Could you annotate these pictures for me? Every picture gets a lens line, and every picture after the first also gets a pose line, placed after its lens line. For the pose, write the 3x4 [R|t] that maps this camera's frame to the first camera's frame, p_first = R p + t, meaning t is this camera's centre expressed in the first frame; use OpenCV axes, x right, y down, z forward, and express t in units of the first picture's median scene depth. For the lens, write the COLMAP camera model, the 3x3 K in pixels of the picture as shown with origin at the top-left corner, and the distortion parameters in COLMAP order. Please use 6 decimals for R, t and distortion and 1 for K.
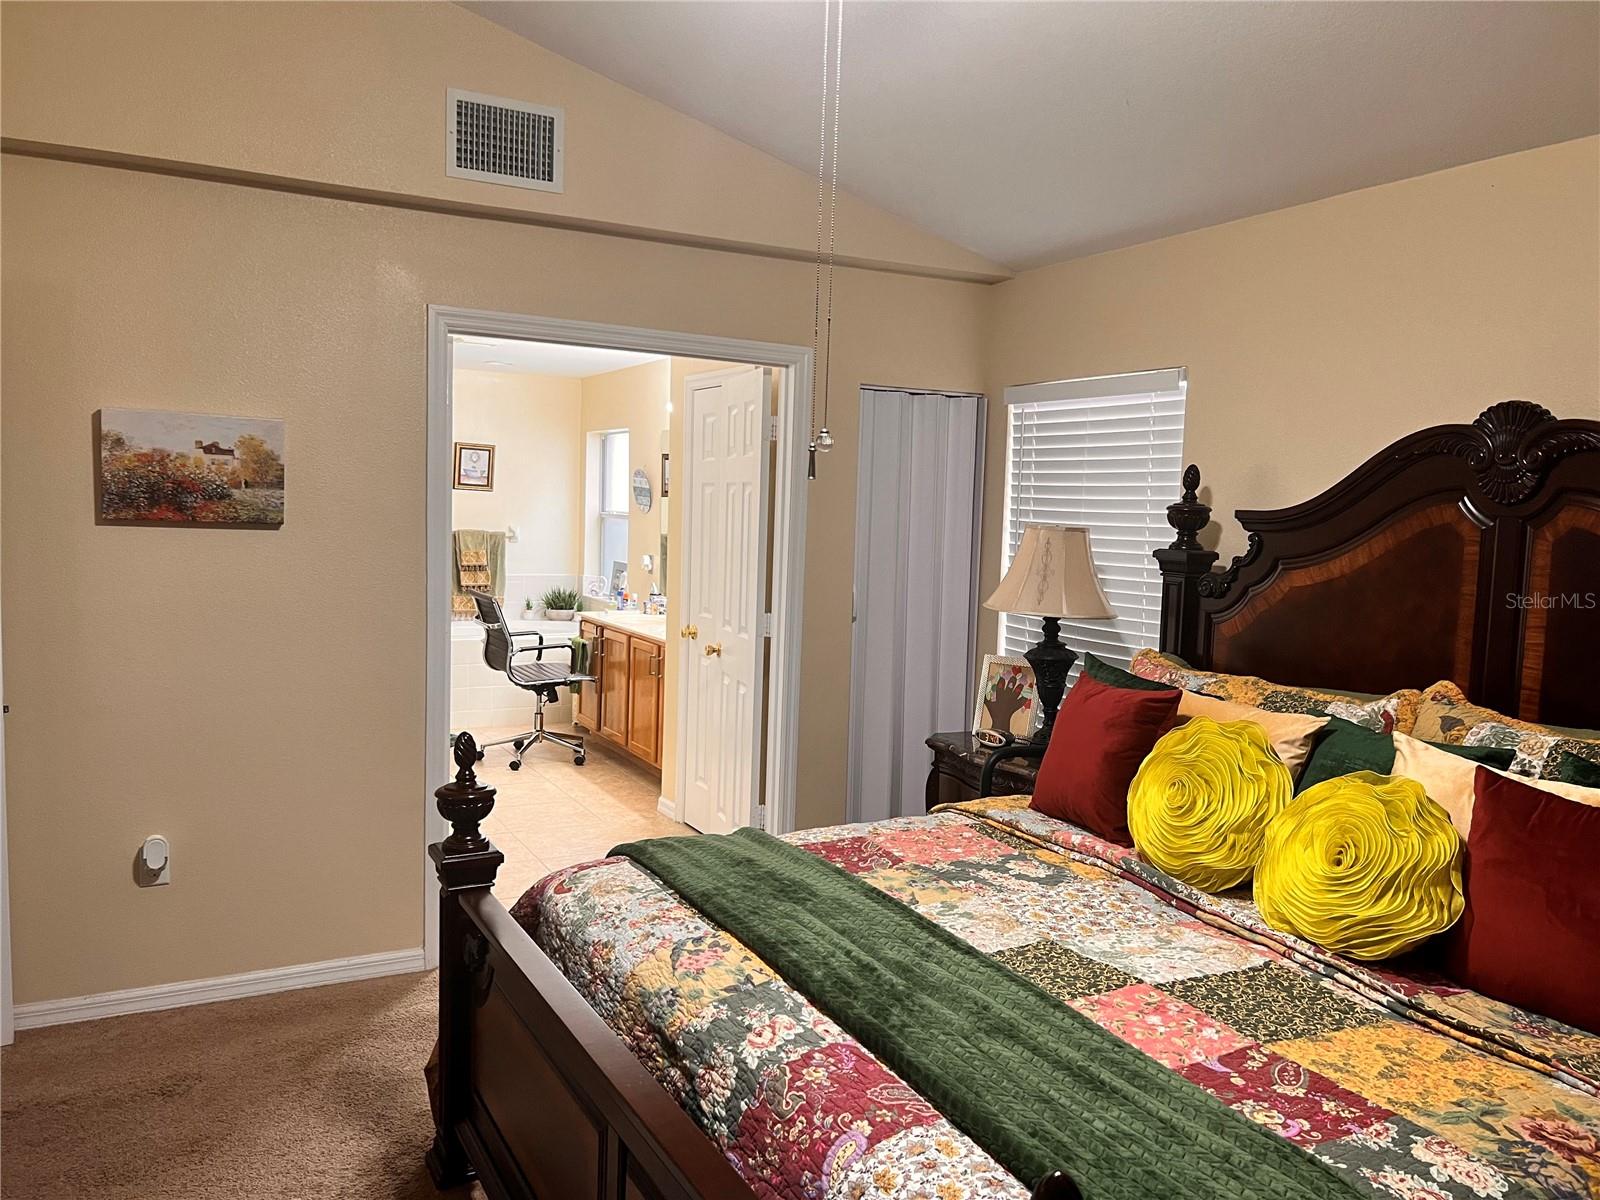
lens RADIAL K [[1205.7, 0, 817.2], [0, 1205.7, 596.2], [0, 0, 1]] dist [0.058523, -0.056954]
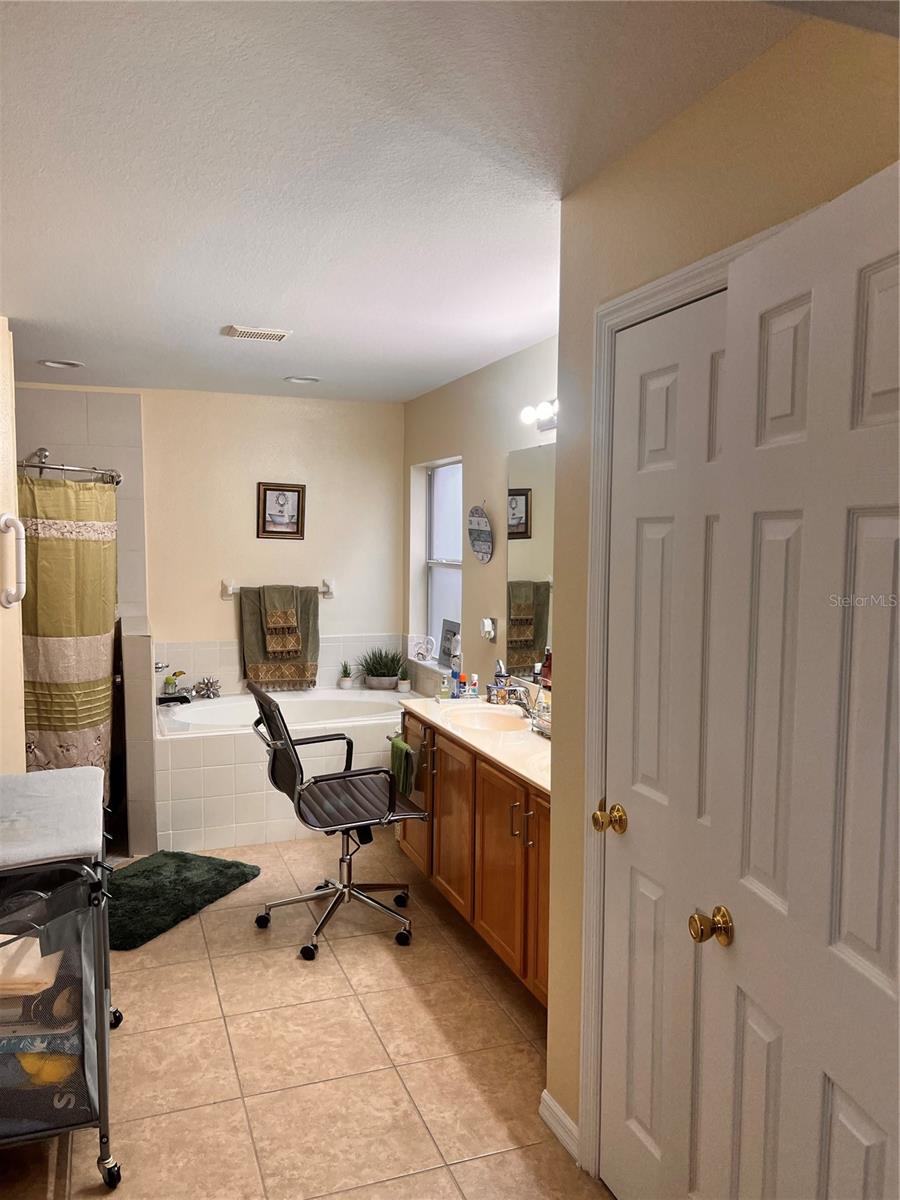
lens RADIAL K [[904.3, 0, 444.8], [0, 904.3, 606.5], [0, 0, 1]] dist [0.058523, -0.056954]
pose [[0.987764, -0.013134, -0.155401, -0.082925], [0.012639, 0.999911, -0.004172, -0.041310], [0.155442, 0.002157, 0.987843, 0.450464]]
